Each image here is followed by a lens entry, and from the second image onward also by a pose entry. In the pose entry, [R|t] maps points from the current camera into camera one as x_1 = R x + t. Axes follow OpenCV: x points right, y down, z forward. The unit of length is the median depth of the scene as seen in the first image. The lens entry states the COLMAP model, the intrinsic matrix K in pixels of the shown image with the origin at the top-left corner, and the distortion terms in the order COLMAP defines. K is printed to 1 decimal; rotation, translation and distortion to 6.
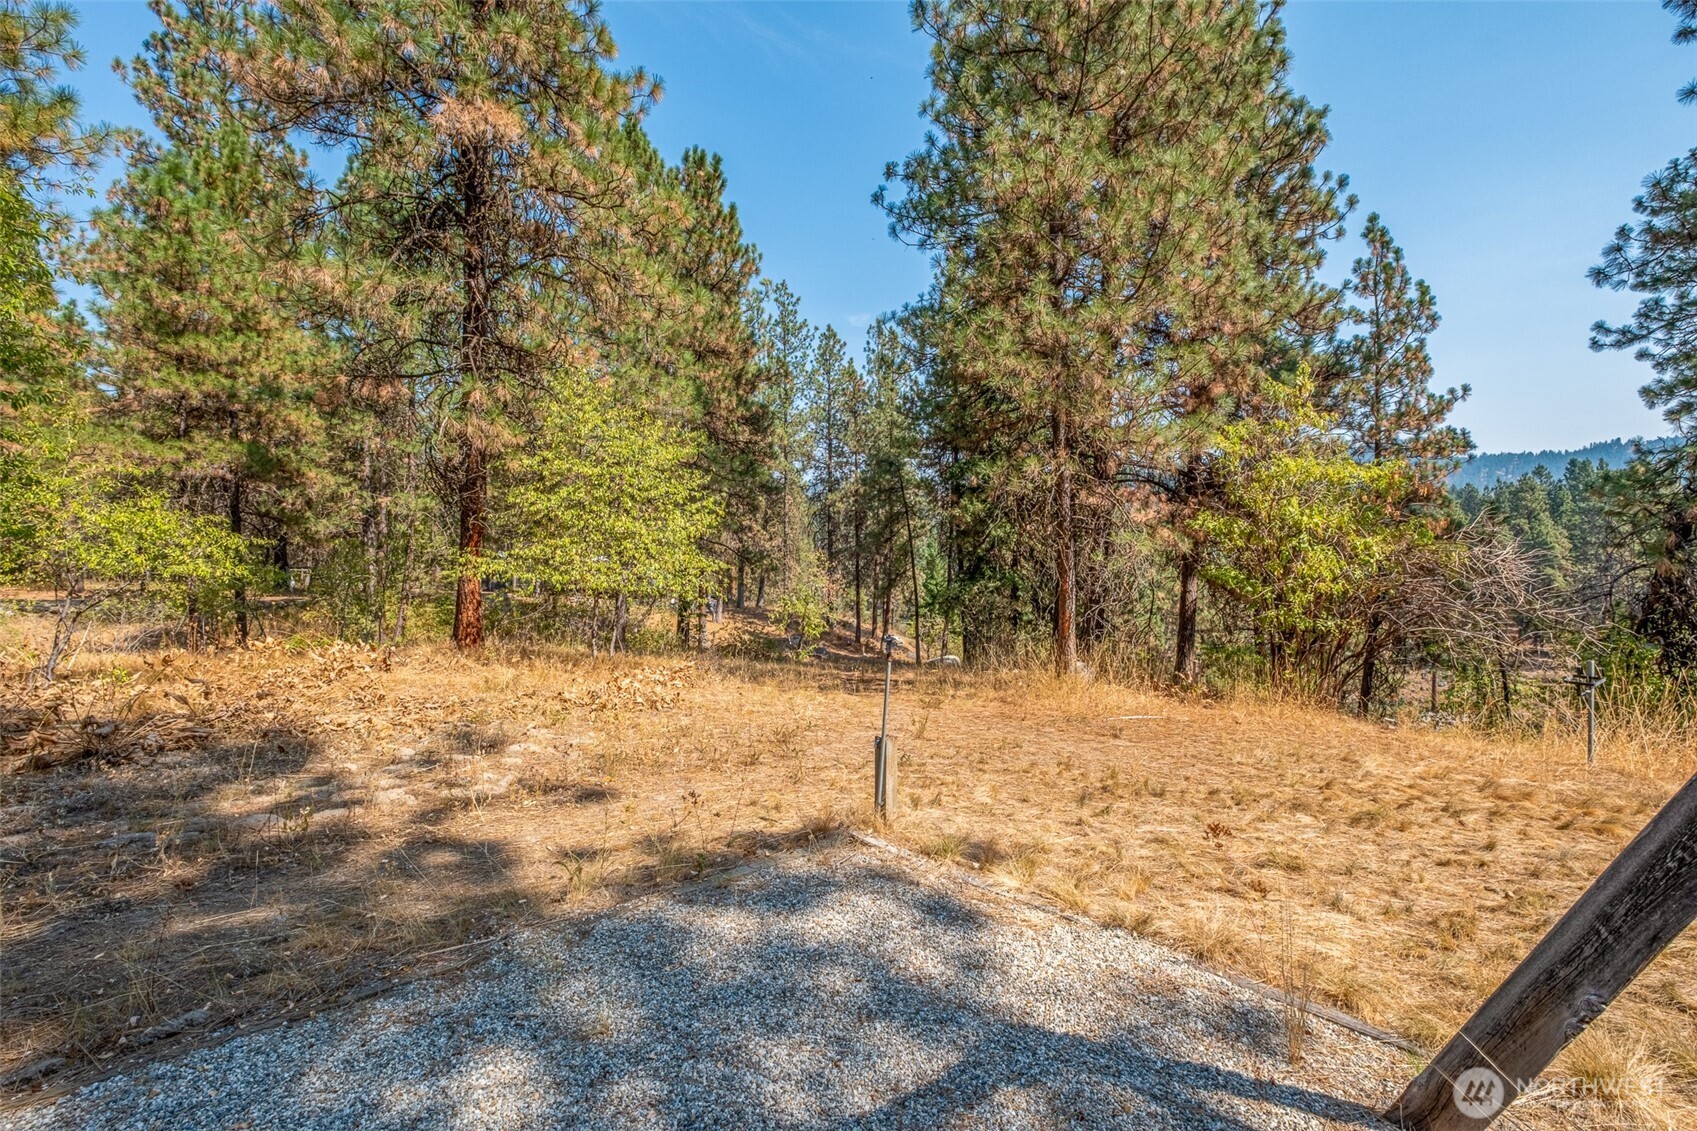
lens RADIAL K [[737.1, 0, 847.9], [0, 737.1, 569.5], [0, 0, 1]] dist [-0.005572, -0.000690]
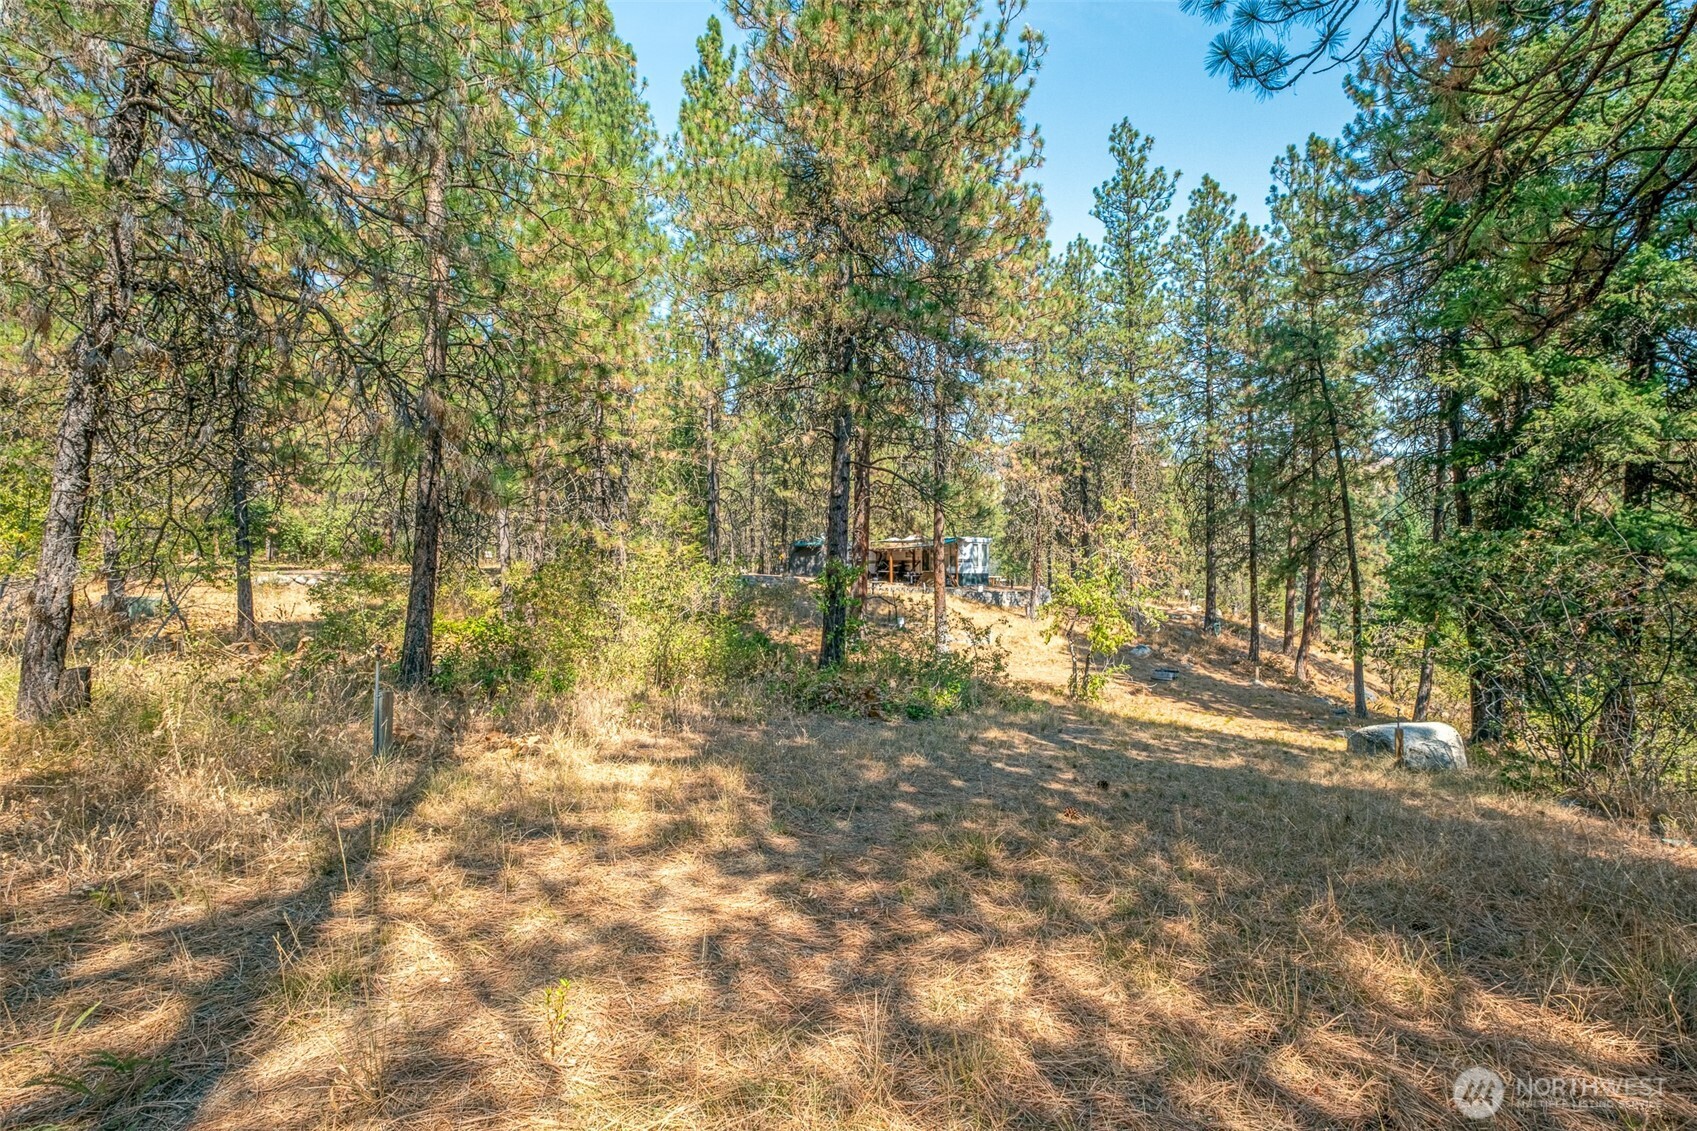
lens RADIAL K [[737.1, 0, 851.4], [0, 737.1, 564.0], [0, 0, 1]] dist [-0.005572, -0.000690]
pose [[0.855043, -0.009599, -0.518469, 0.044022], [0.008767, 0.999953, -0.004056, 0.018343], [0.518483, -0.001078, 0.855087, 0.288646]]
